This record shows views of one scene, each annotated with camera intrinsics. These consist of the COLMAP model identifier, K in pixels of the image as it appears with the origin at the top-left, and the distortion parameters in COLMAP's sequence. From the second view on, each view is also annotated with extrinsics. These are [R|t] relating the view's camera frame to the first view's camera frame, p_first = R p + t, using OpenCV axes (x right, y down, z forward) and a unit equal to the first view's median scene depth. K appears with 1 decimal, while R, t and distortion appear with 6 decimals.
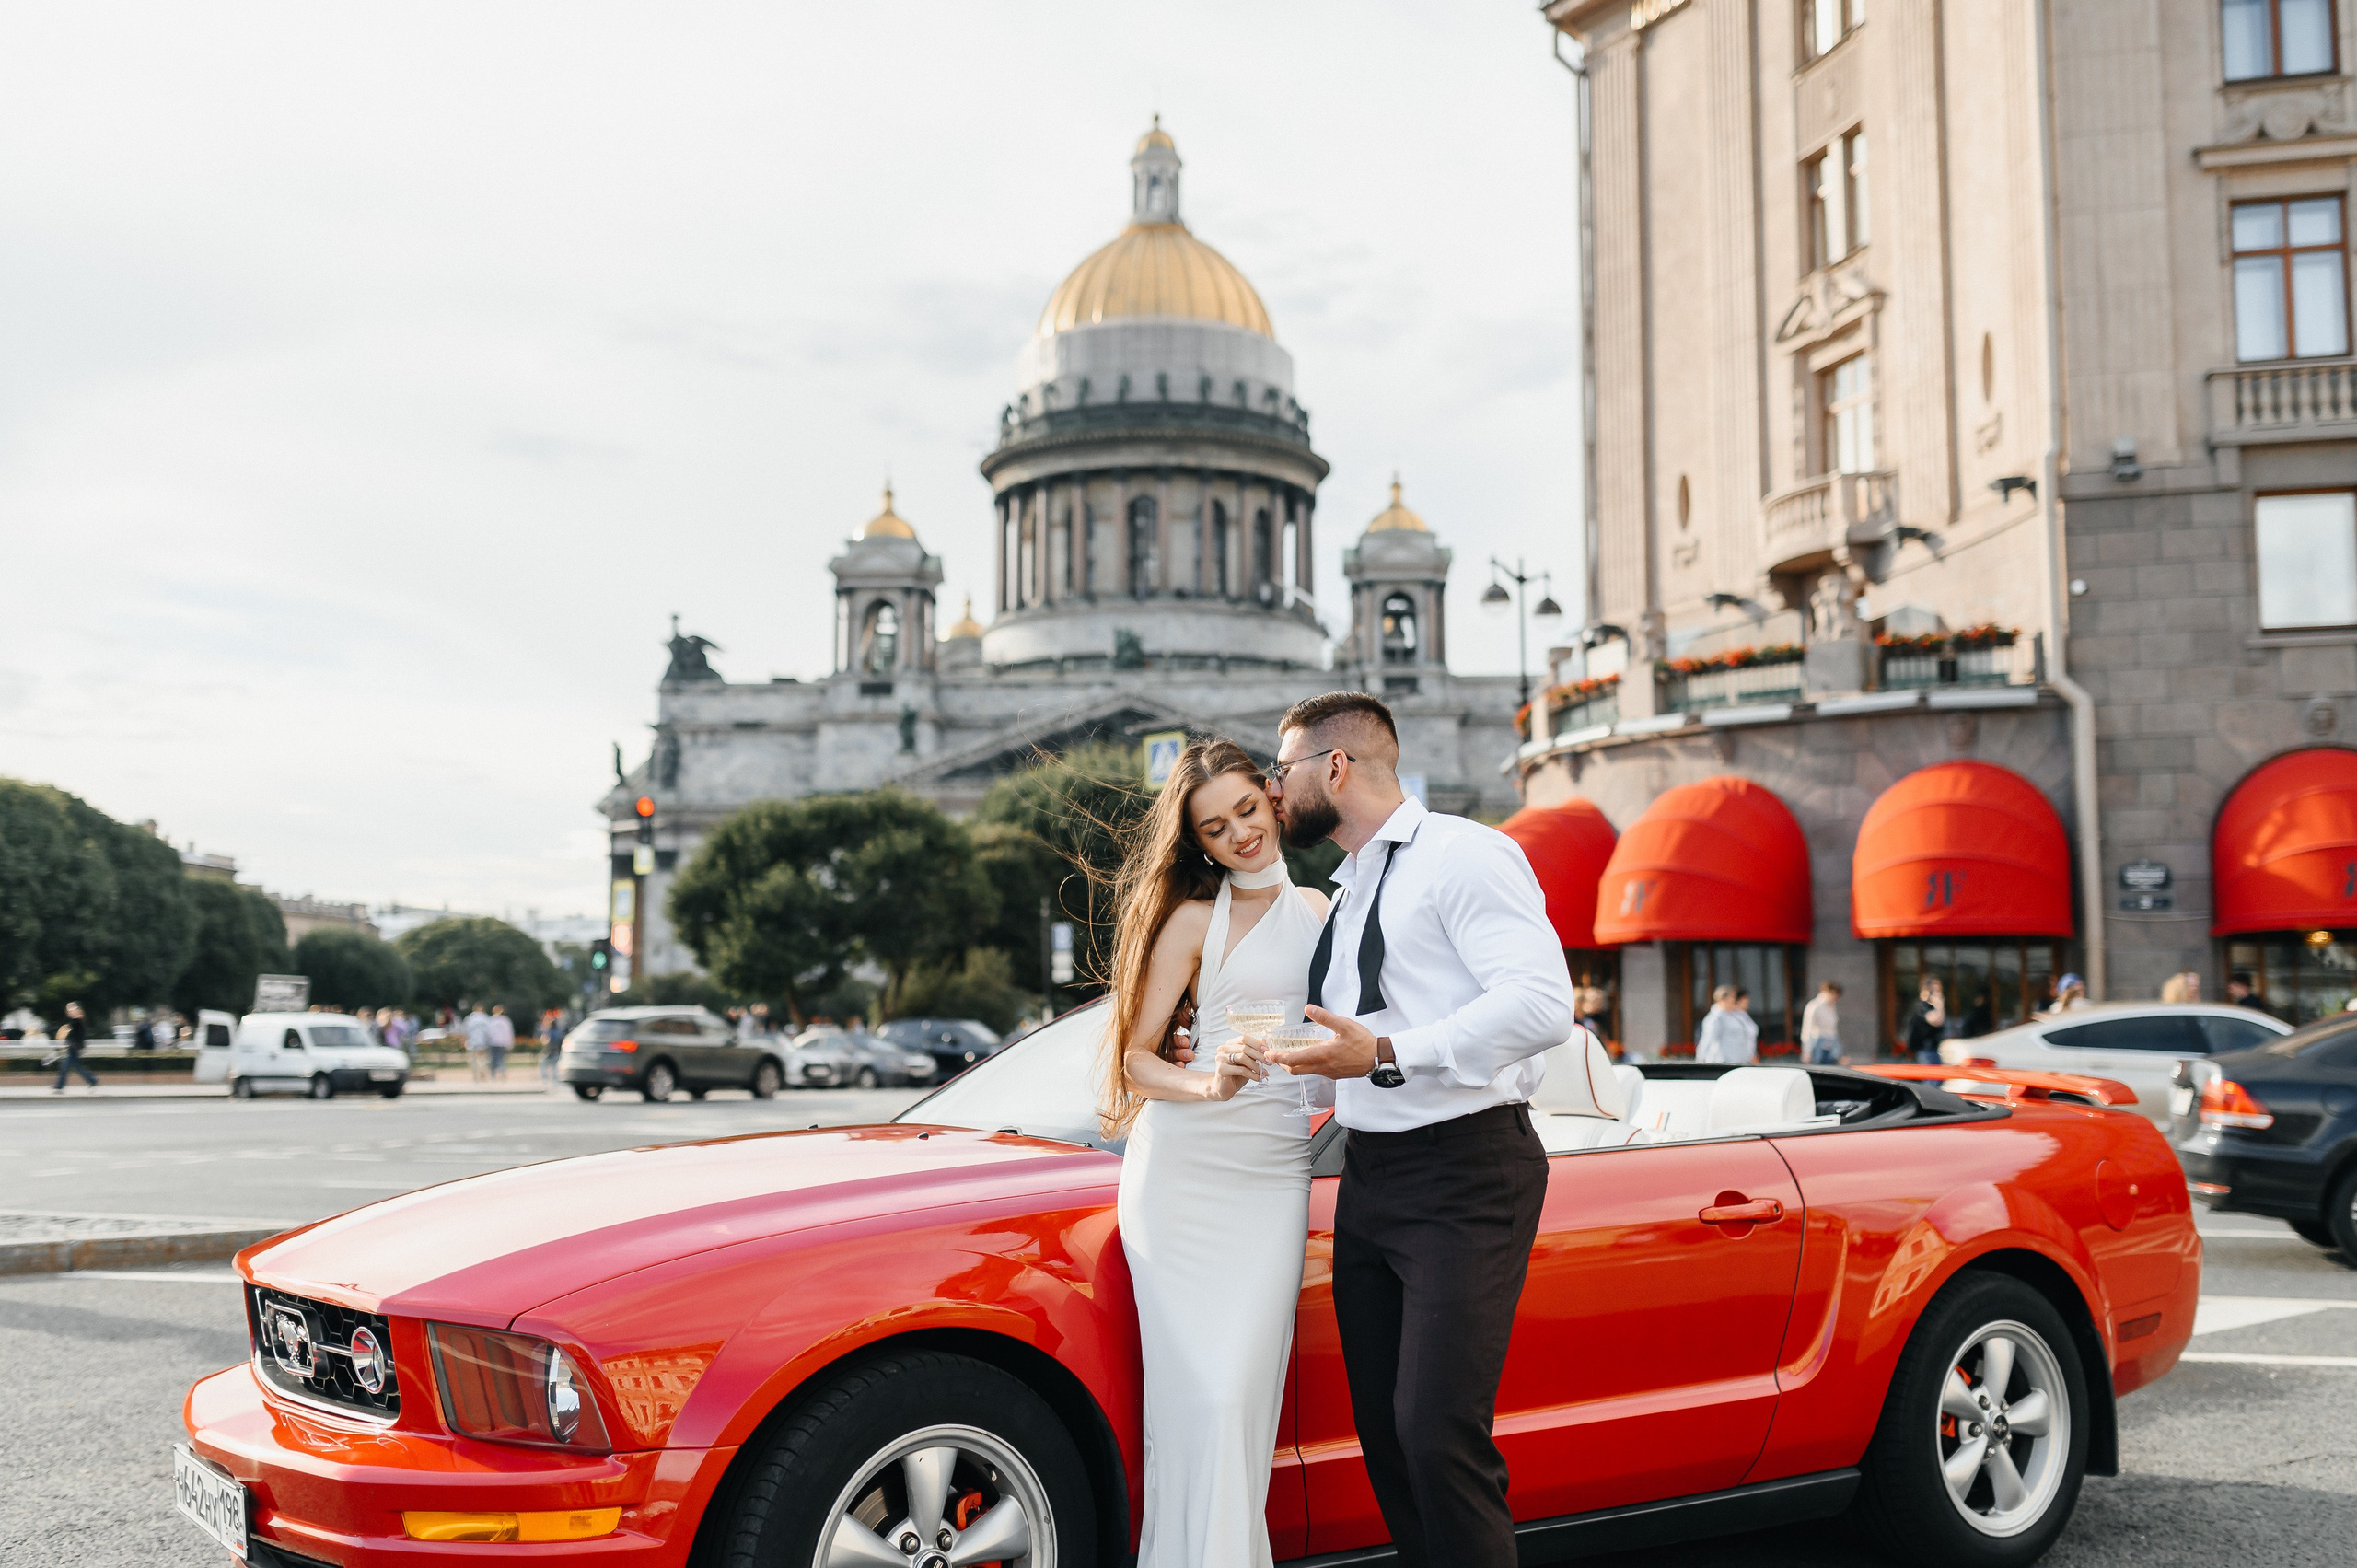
lens RADIAL K [[2484.0, 0, 1178.5], [0, 2484.0, 784.0], [0, 0, 1]] dist [-0.008260, 0.009289]
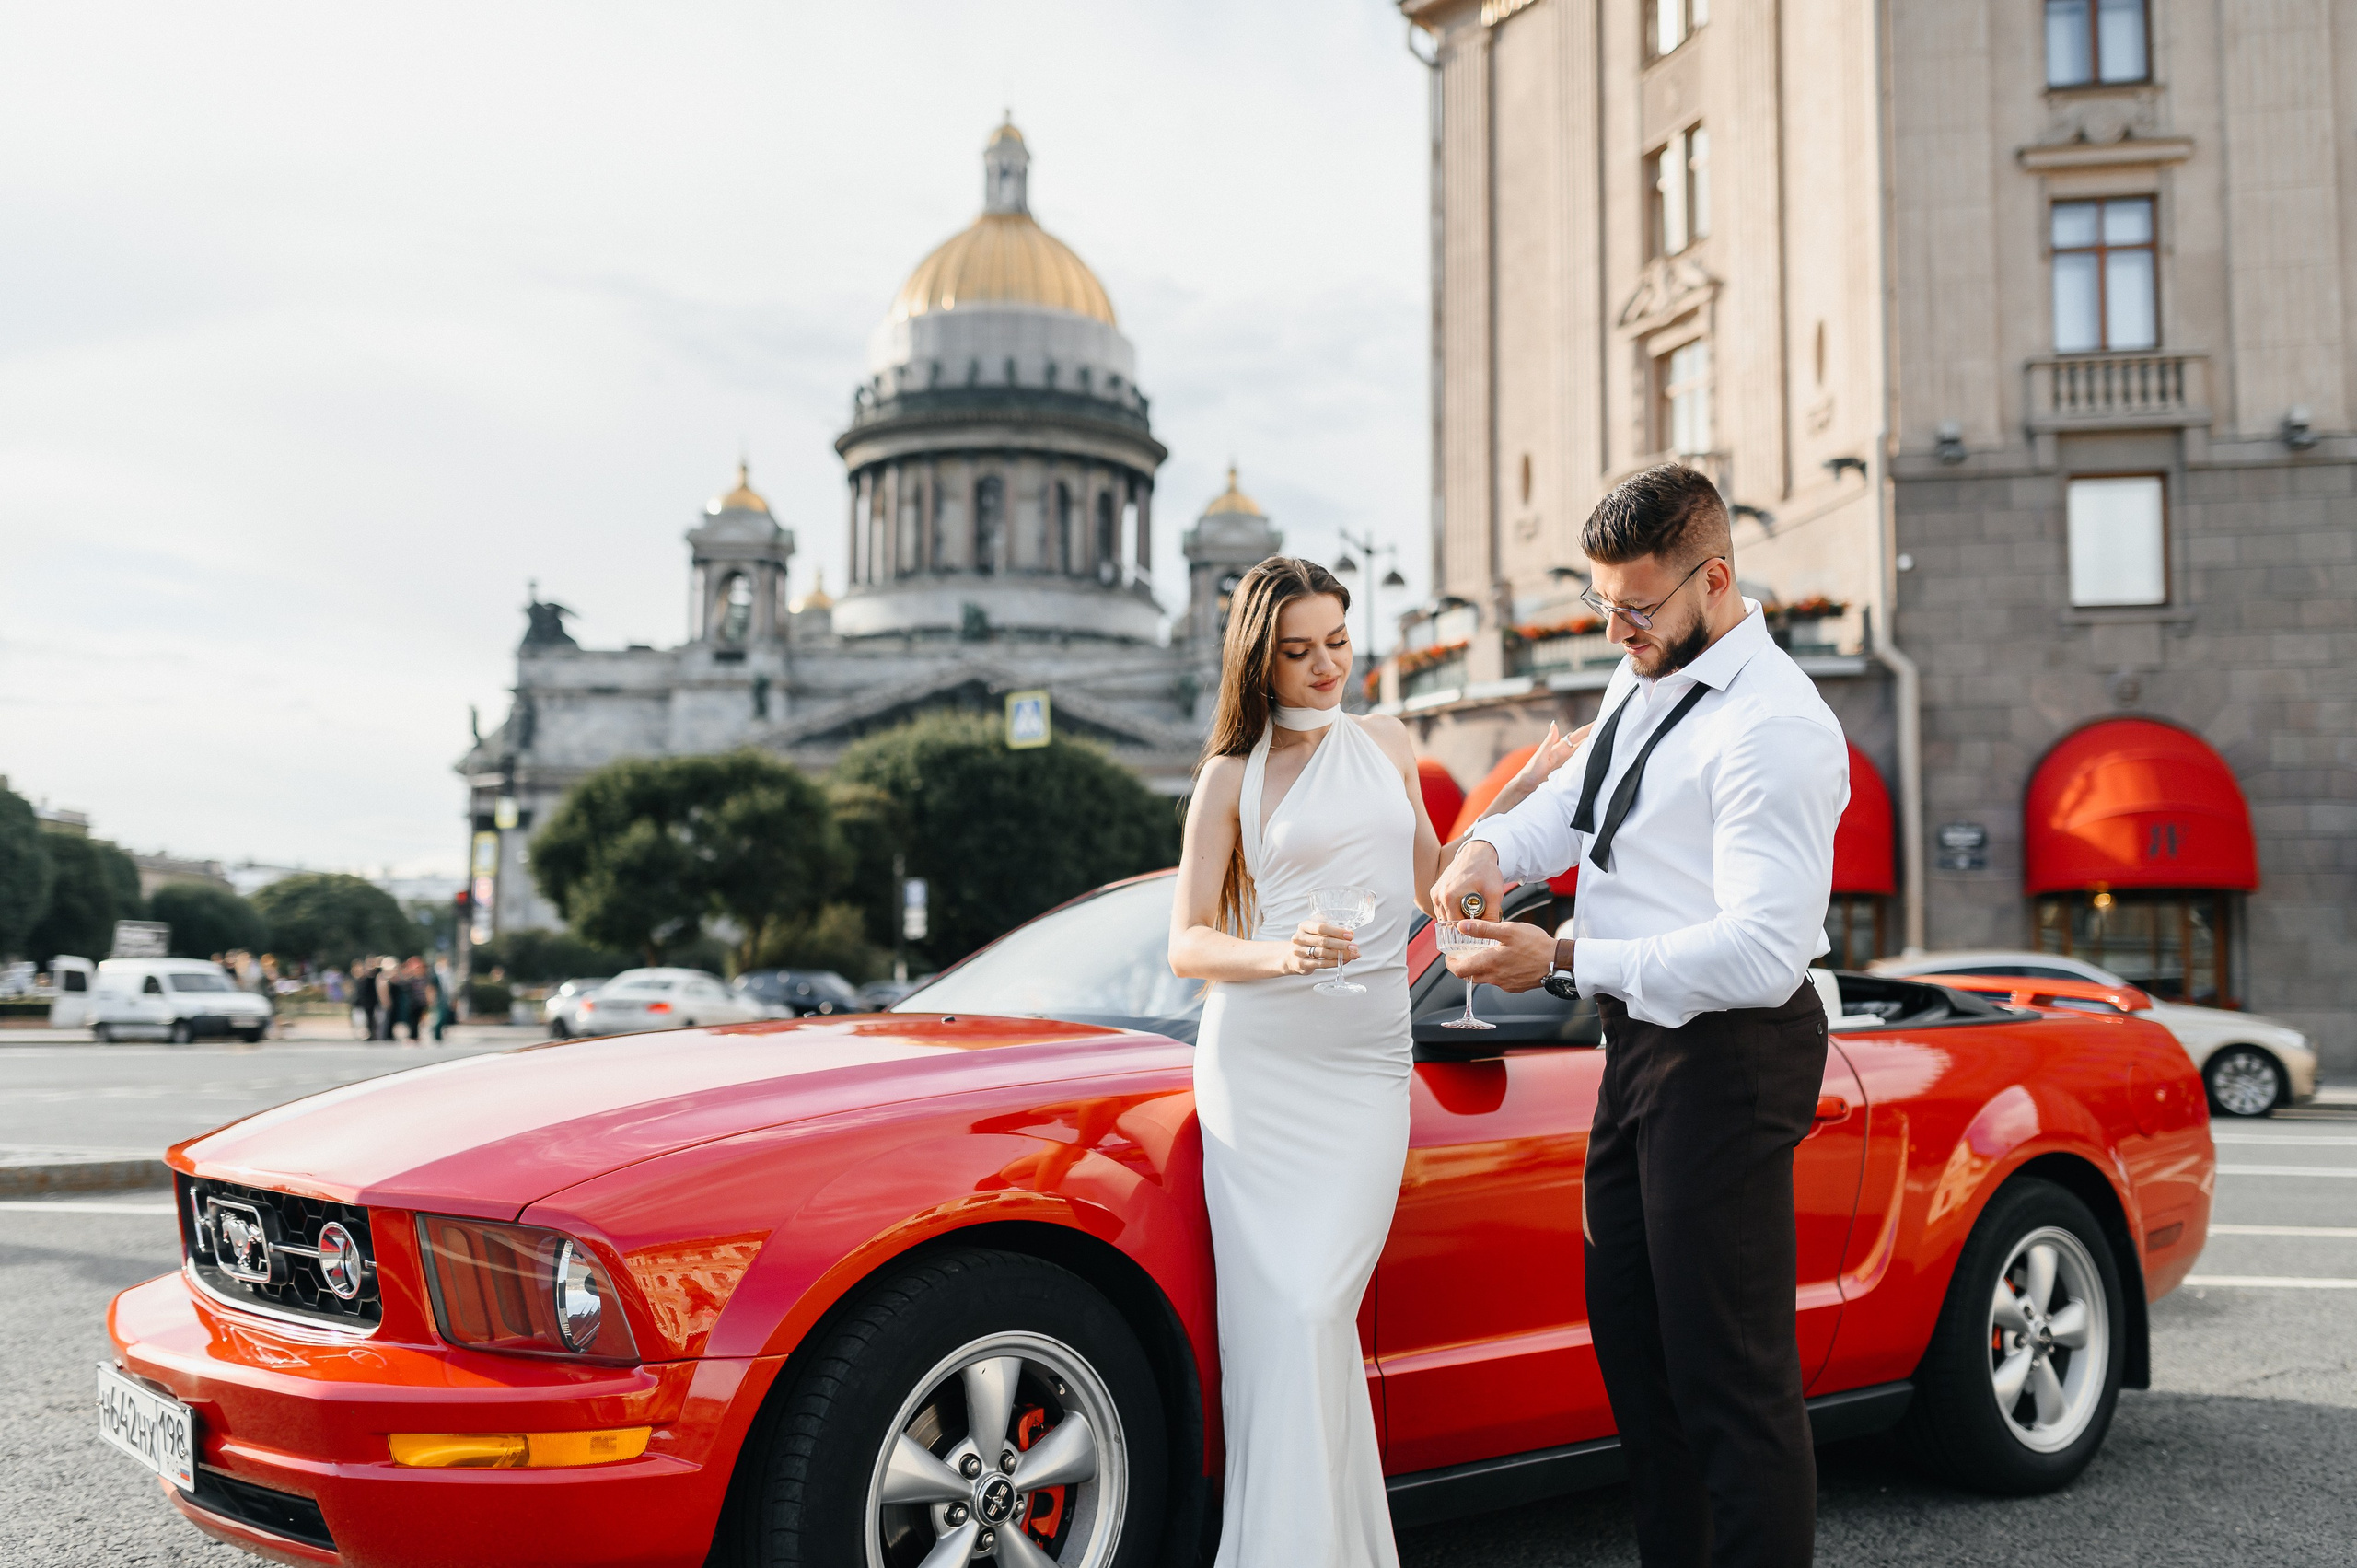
lens RADIAL K [[2340.9, 0, 1178.5], [0, 2340.9, 784.0], [0, 0, 1]] dist [-0.004731, -0.002755]
pose [[0.997133, 0.012177, 0.074689, -0.016129], [-0.012843, 0.999882, 0.008452, 0.009156], [-0.074577, -0.009387, 0.997171, 0.027668]]
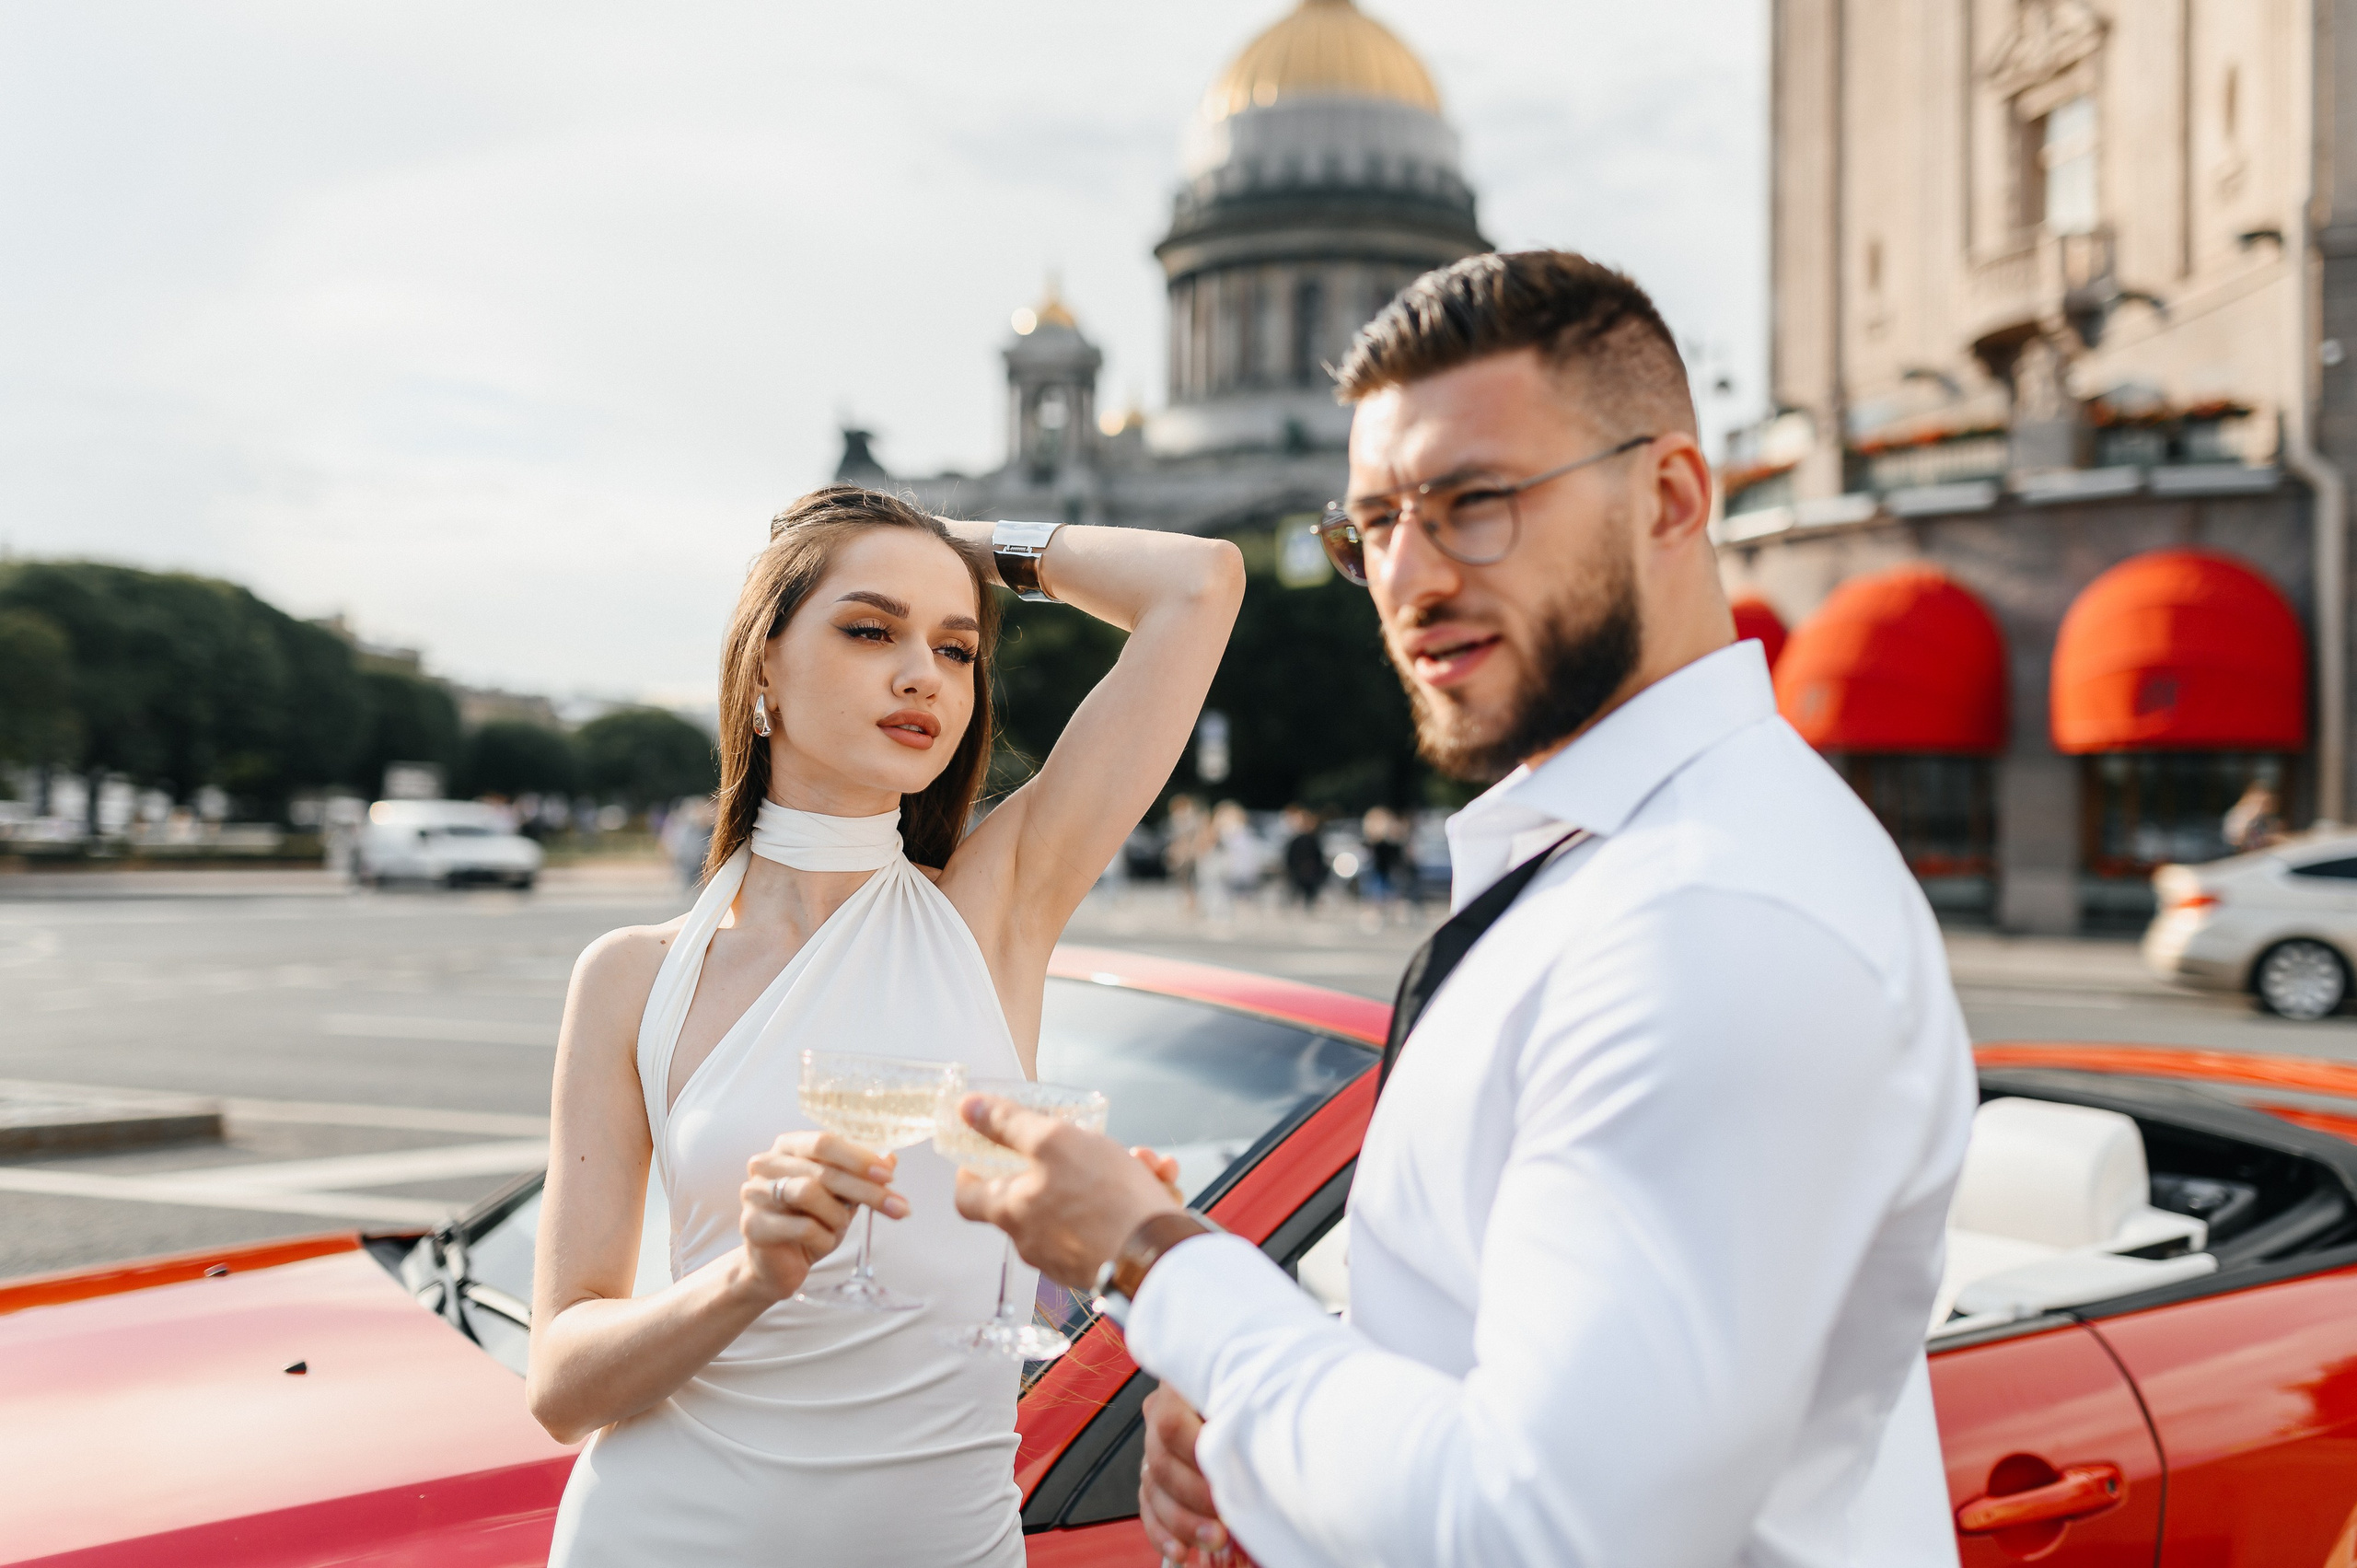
lens RADIAL K [[2363.3, 0, 1178.5], [0, 2363.3, 784.0], [0, 0, 1]] dist [-0.024889, 0.004253]
pose [[0.996743, 0.009138, -0.080129, 0.021835], [-0.001998, 0.996054, 0.088729, -0.000724], [0.080623, -0.088280, 0.992828, 0.115498]]
